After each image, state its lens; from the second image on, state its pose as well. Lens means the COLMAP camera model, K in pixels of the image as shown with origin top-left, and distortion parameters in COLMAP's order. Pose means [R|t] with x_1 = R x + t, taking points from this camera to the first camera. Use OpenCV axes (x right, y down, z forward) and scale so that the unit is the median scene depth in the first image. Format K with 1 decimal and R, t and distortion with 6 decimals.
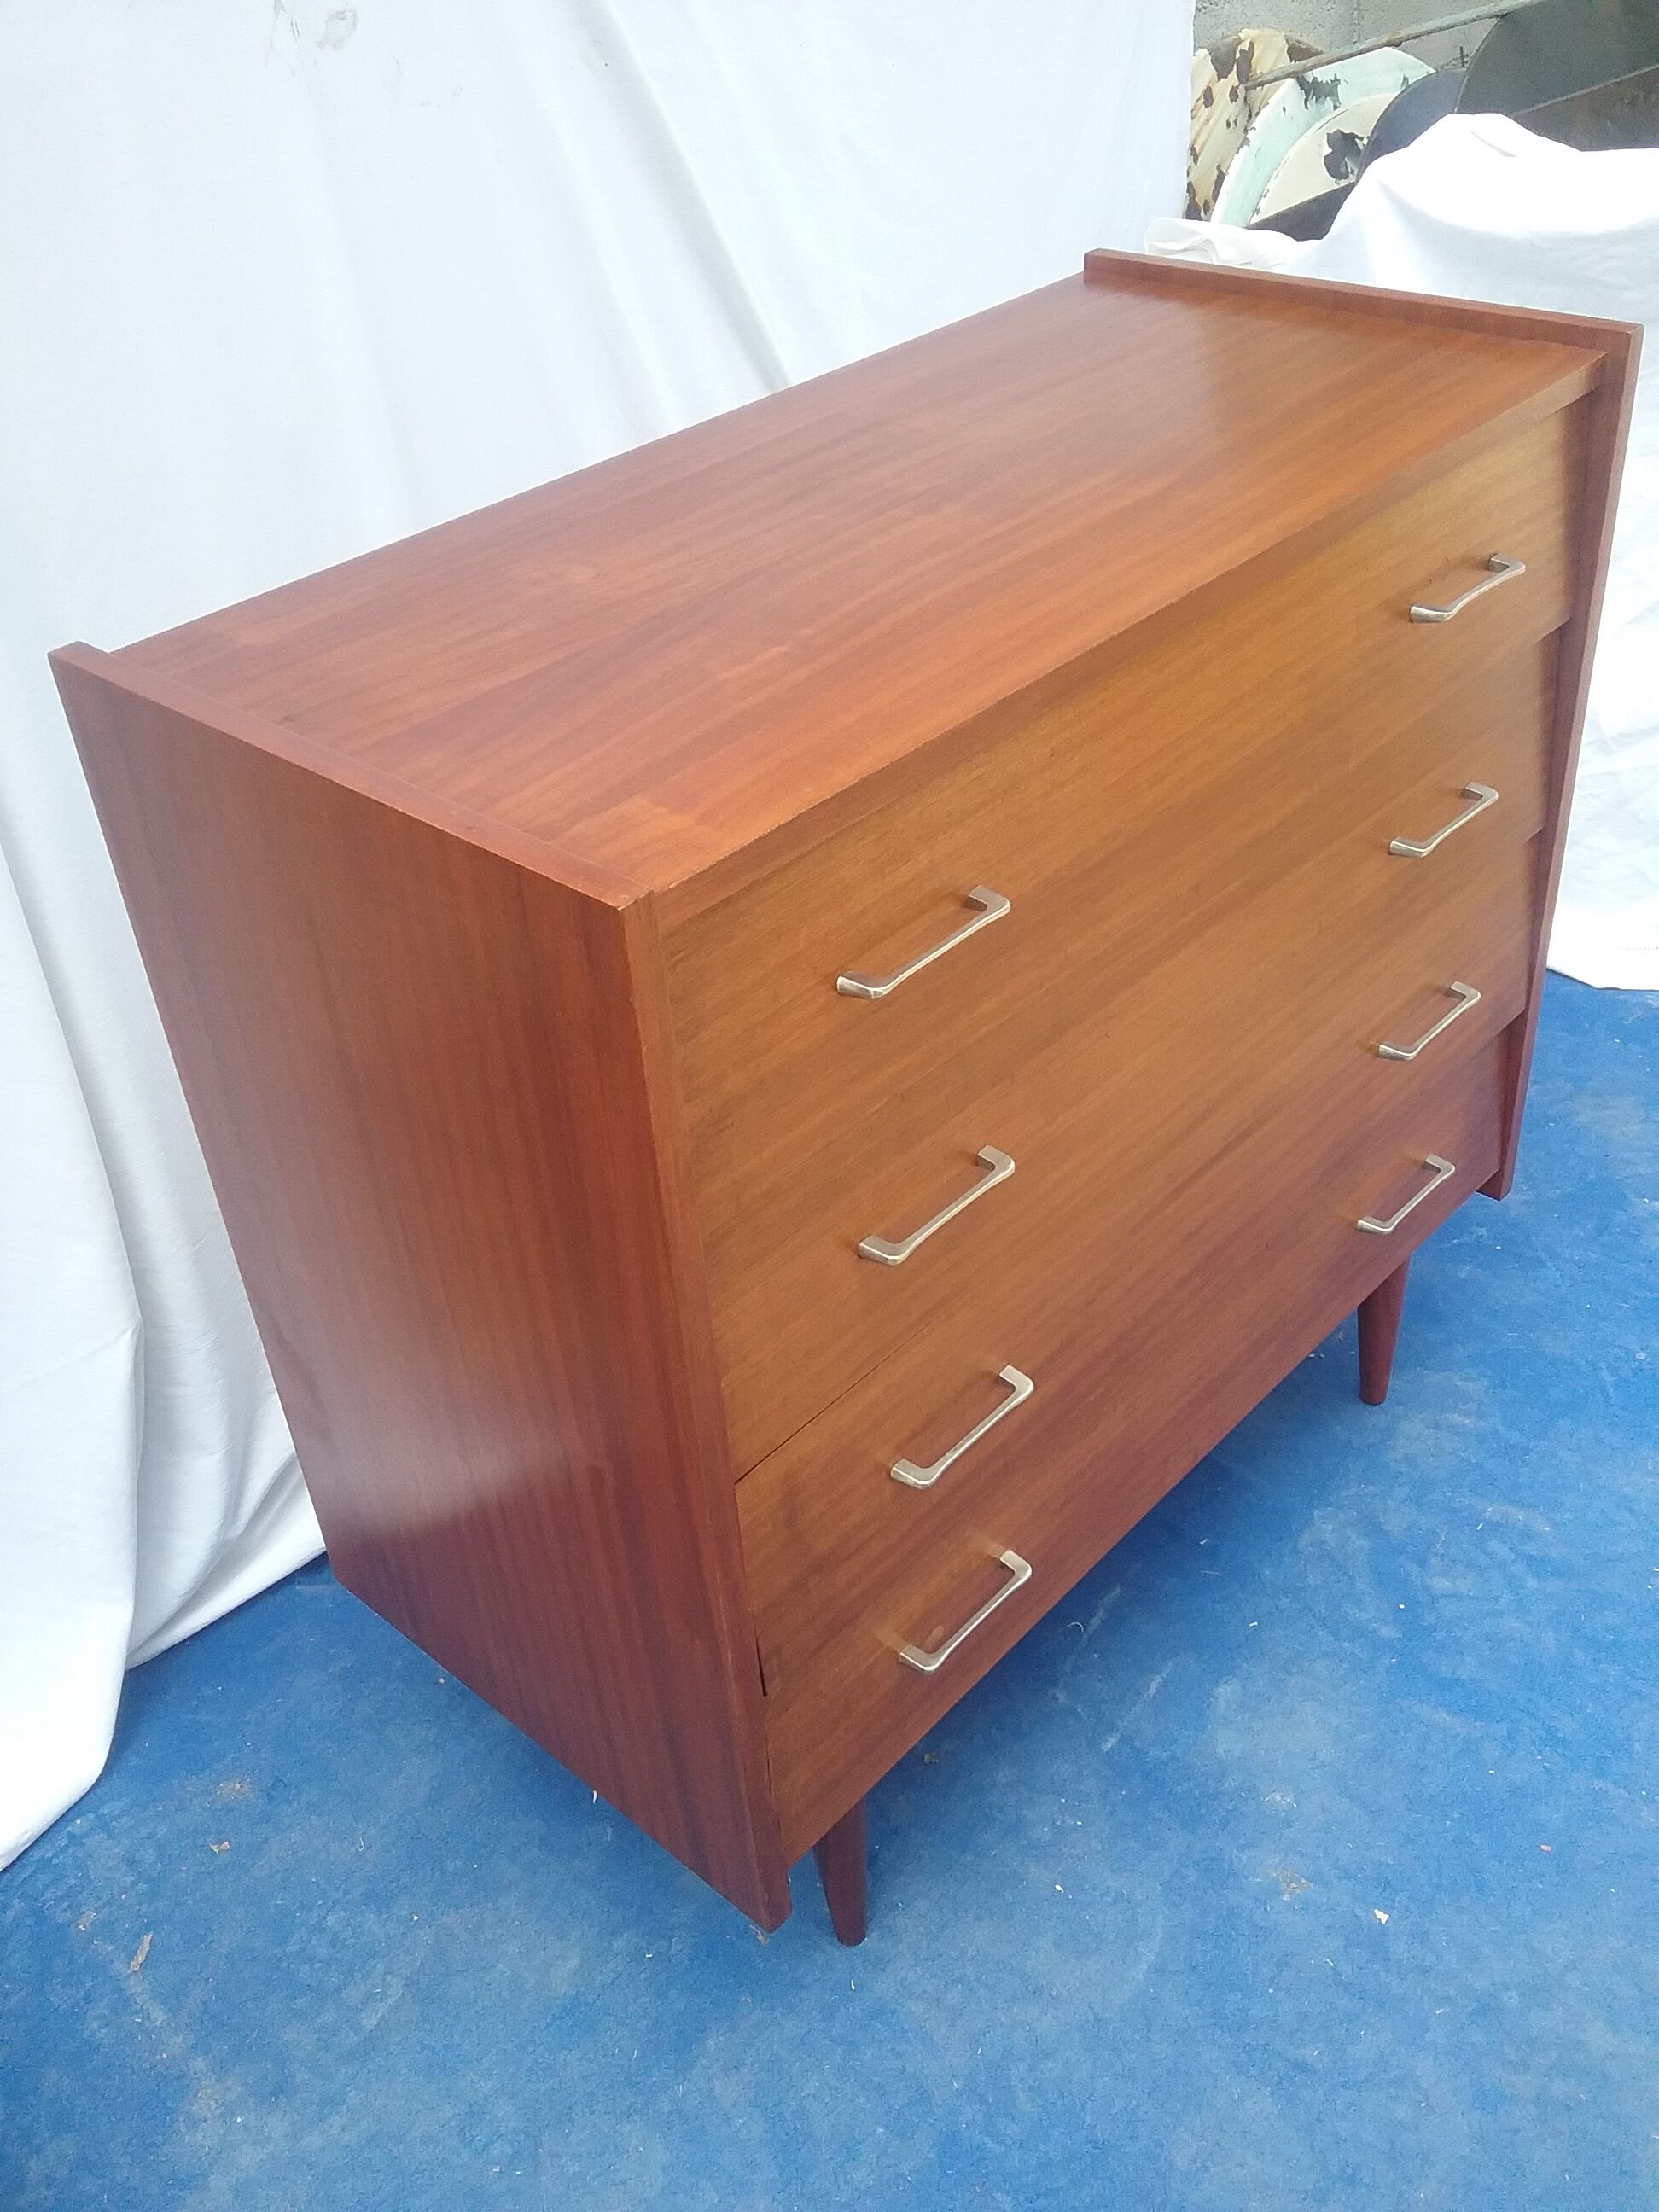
lens RADIAL K [[2079.6, 0, 871.4], [0, 2079.6, 1103.3], [0, 0, 1]] dist [0.030665, 0.000000]
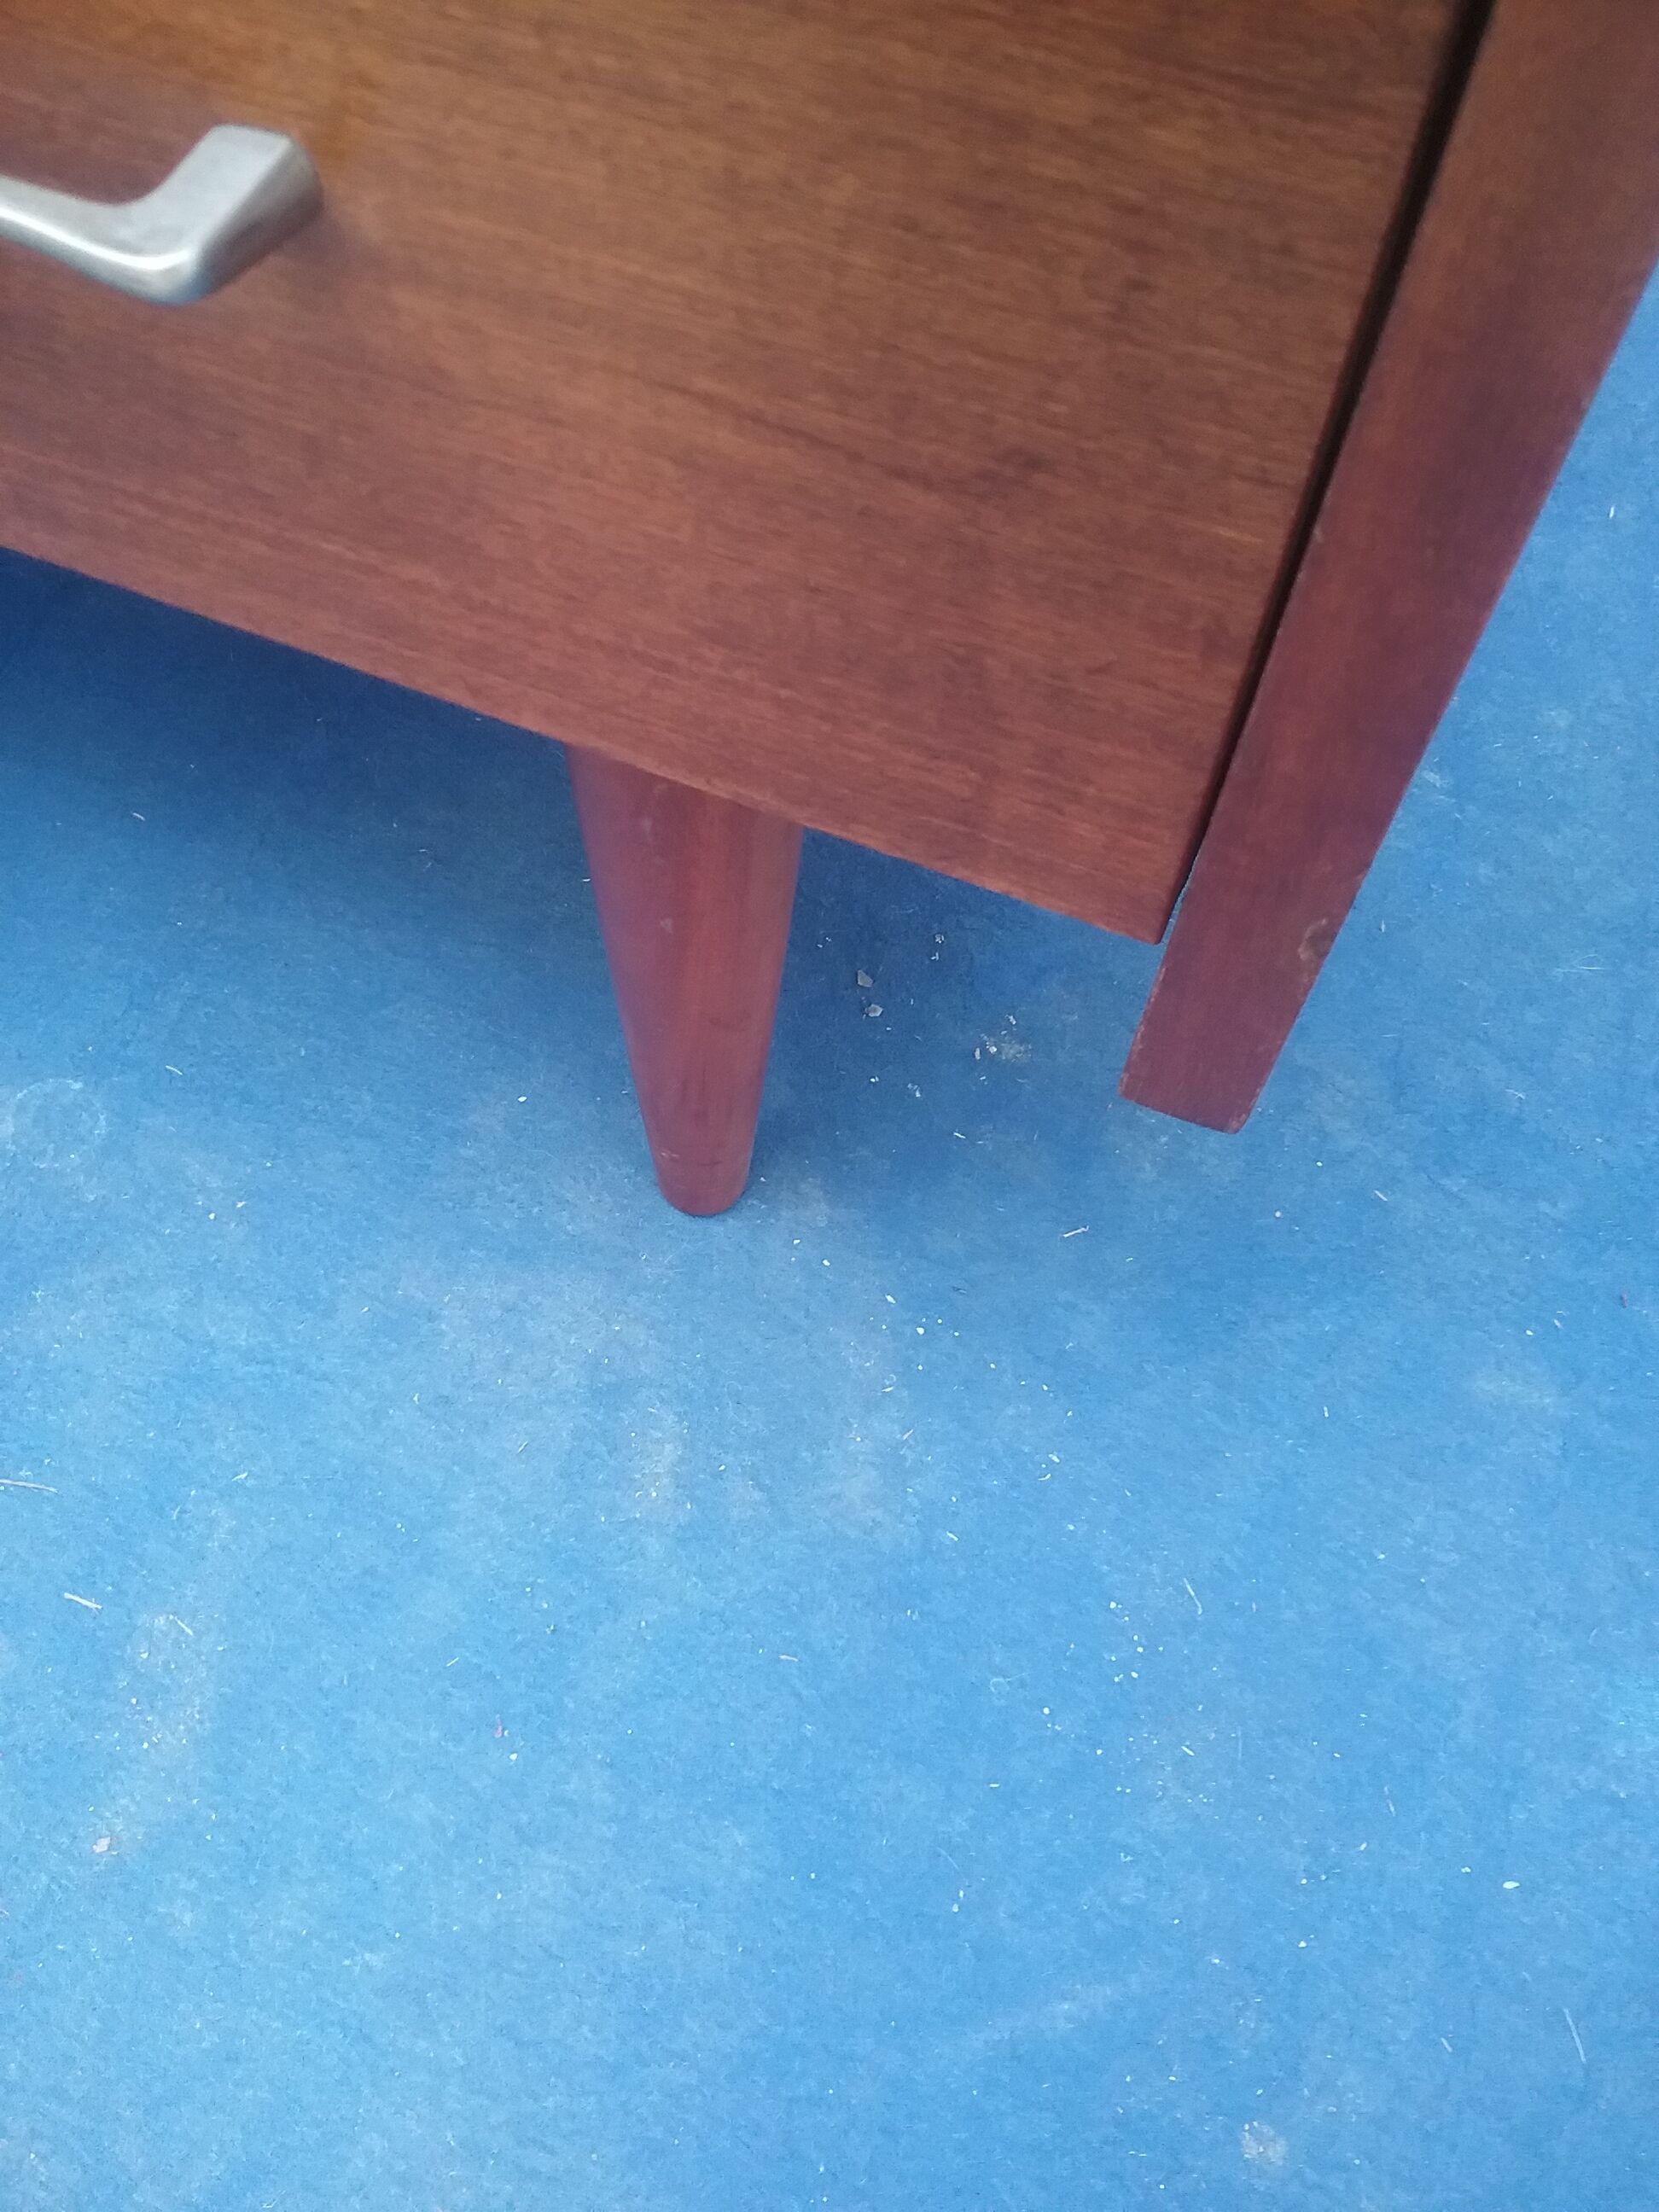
lens RADIAL K [[2079.6, 0, 828.7], [0, 2079.6, 1095.6], [0, 0, 1]] dist [0.030665, 0.000000]
pose [[0.354461, 0.859912, -0.367299, 0.438048], [-0.594660, 0.510439, 0.621153, -0.064575], [0.721620, -0.001757, 0.692287, 1.050903]]
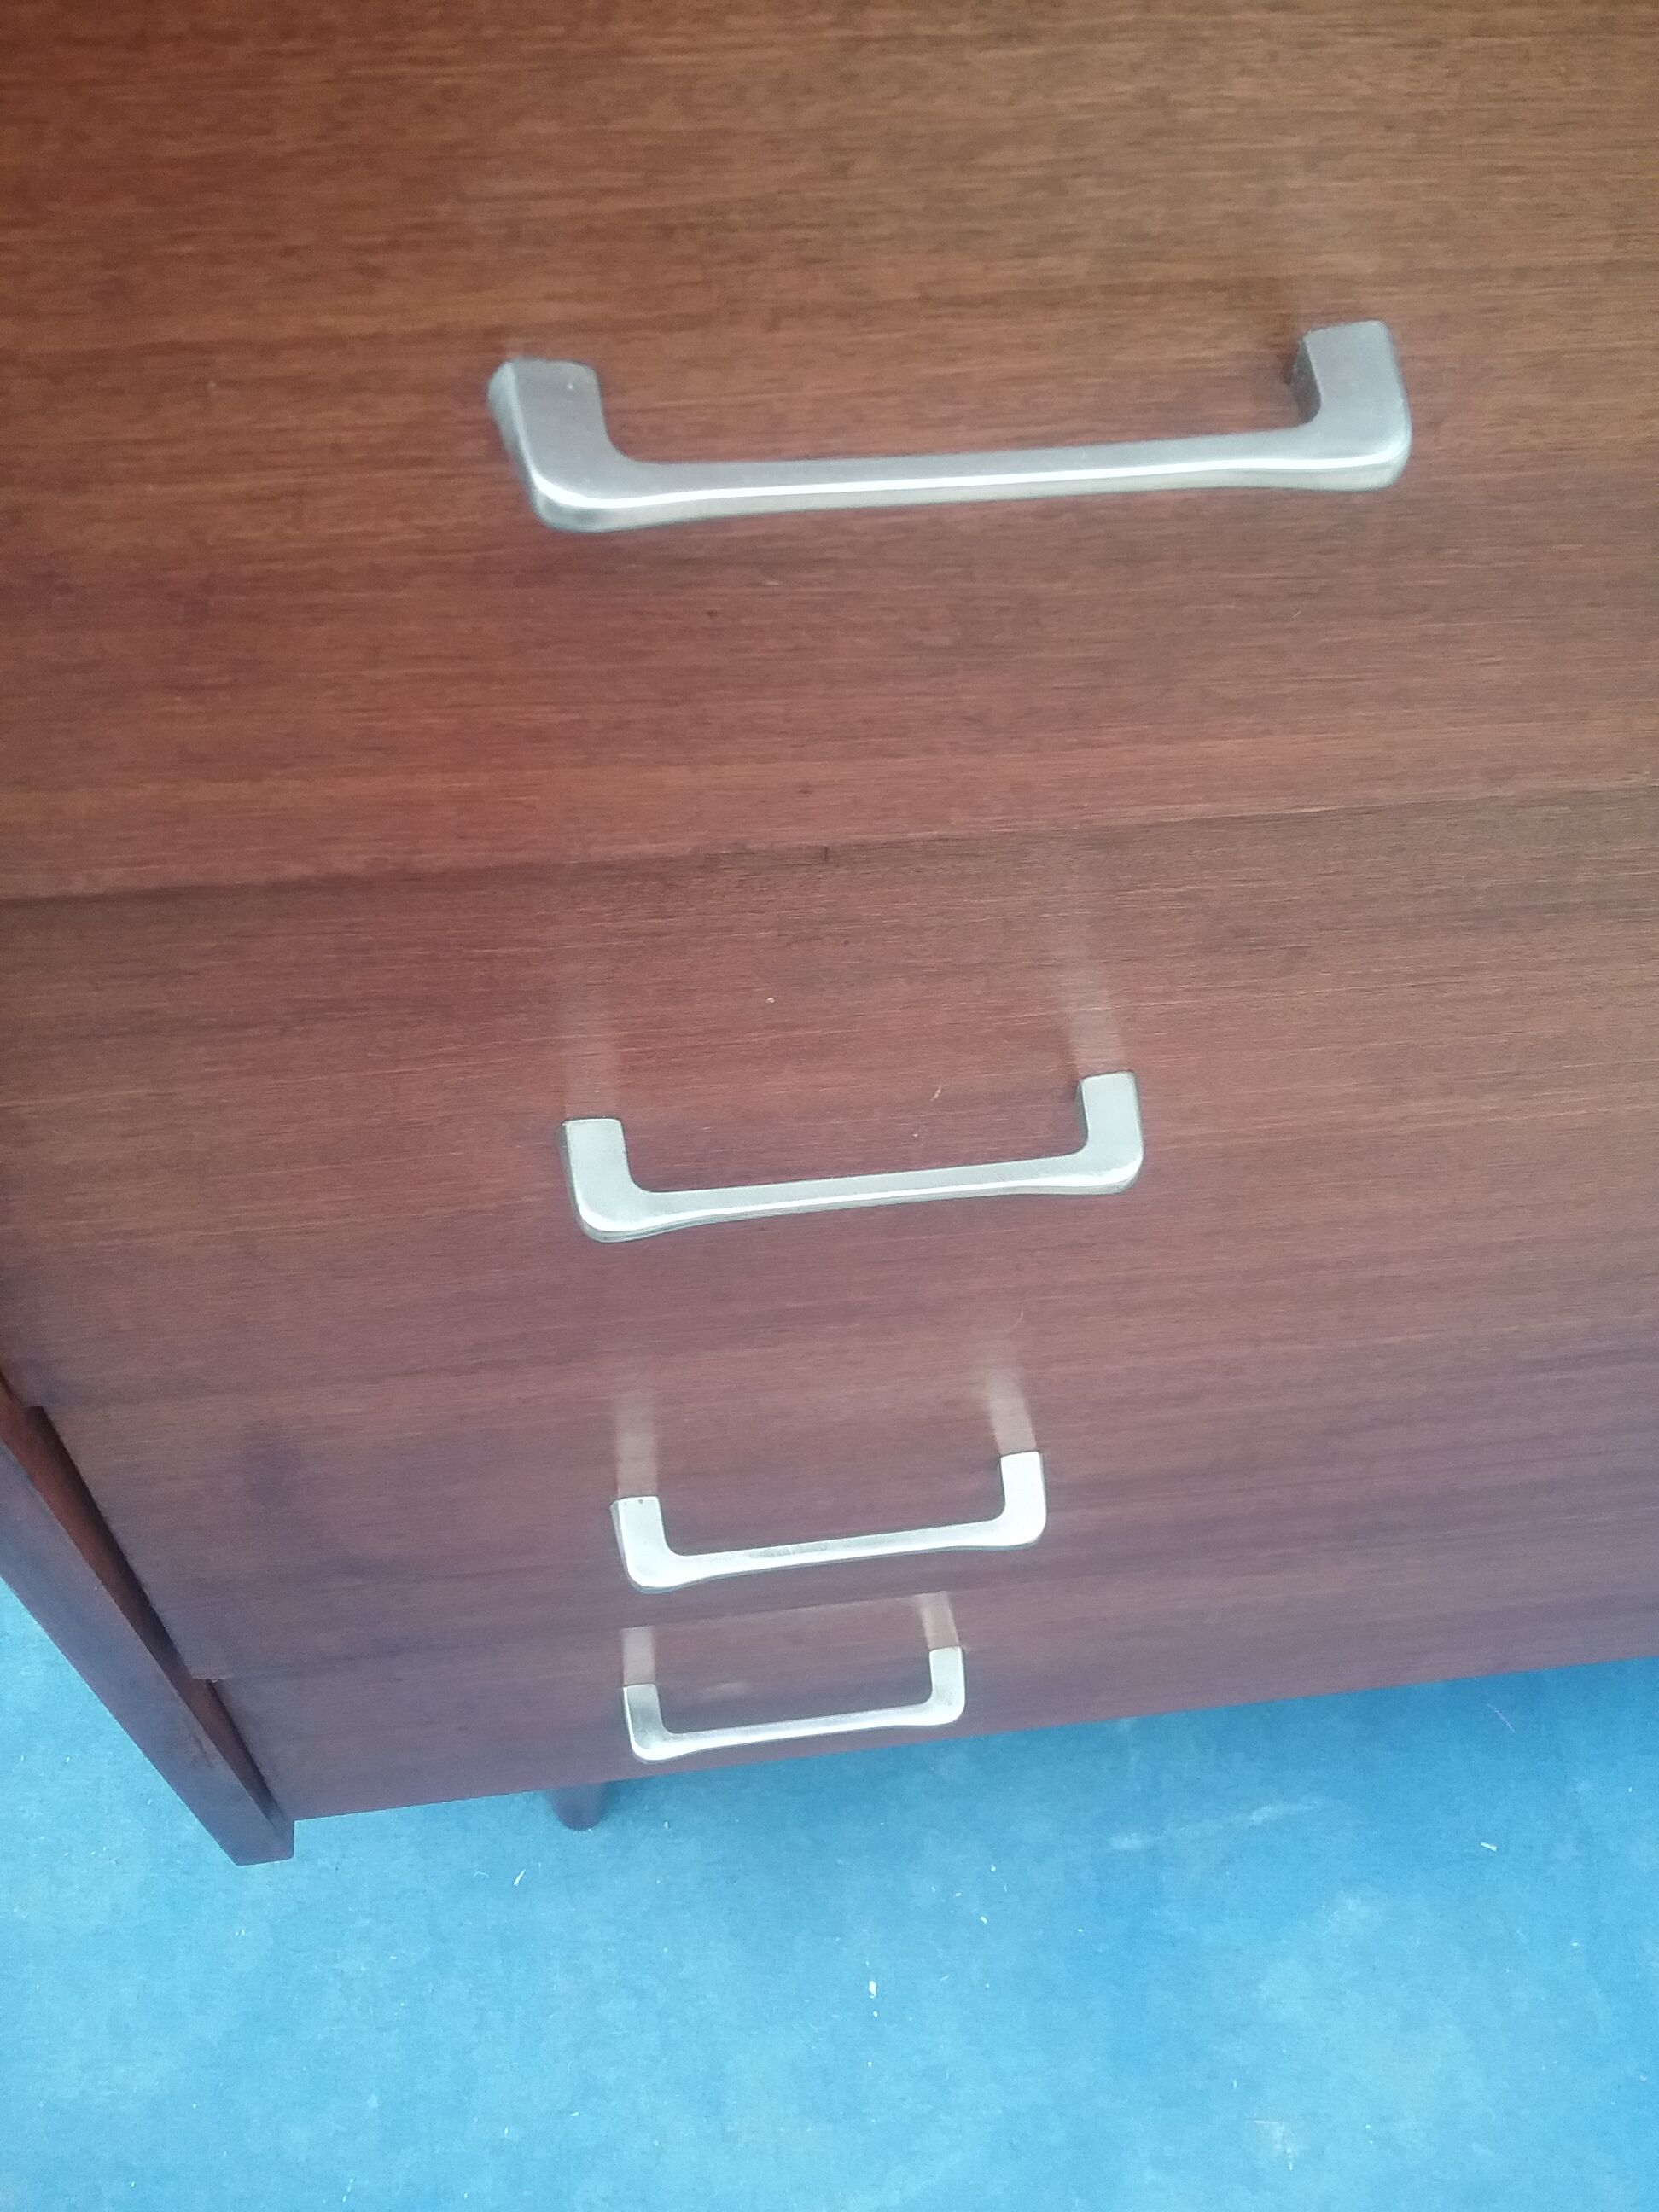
lens RADIAL K [[2079.6, 0, 840.9], [0, 2079.6, 1183.3], [0, 0, 1]] dist [0.030665, 0.000000]
pose [[0.755471, 0.608305, -0.243368, 0.089849], [-0.461578, 0.757772, 0.461224, -0.077750], [0.464982, -0.236108, 0.853255, 0.542347]]
